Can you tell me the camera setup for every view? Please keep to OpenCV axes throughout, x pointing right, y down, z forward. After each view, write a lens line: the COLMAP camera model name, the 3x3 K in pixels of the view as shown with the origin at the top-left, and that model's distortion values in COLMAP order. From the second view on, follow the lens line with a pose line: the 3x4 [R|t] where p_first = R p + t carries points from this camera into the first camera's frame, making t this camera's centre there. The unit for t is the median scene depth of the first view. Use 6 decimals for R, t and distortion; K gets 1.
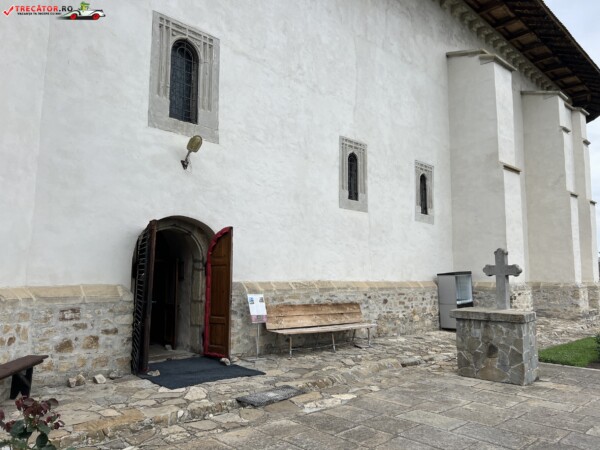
lens RADIAL K [[452.0, 0, 300.2], [0, 452.0, 224.6], [0, 0, 1]] dist [0.055690, -0.069178]
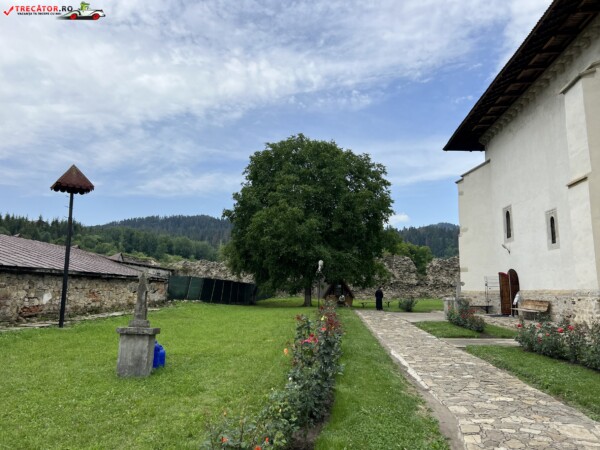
lens RADIAL K [[452.0, 0, 305.5], [0, 452.0, 224.0], [0, 0, 1]] dist [0.055690, -0.069178]
pose [[-0.740792, -0.110204, -0.662633, 1.074725], [0.061249, 0.971260, -0.230005, 0.118136], [0.668937, -0.210972, -0.712751, 0.870168]]
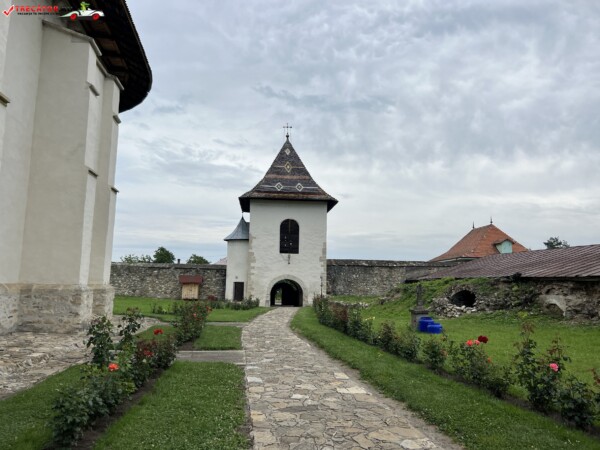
lens RADIAL K [[452.0, 0, 299.0], [0, 452.0, 223.9], [0, 0, 1]] dist [0.055690, -0.069178]
pose [[0.582007, 0.110859, 0.805591, 0.182586], [-0.100978, 0.992849, -0.063676, 0.036576], [-0.806890, -0.044287, 0.589040, 0.245984]]
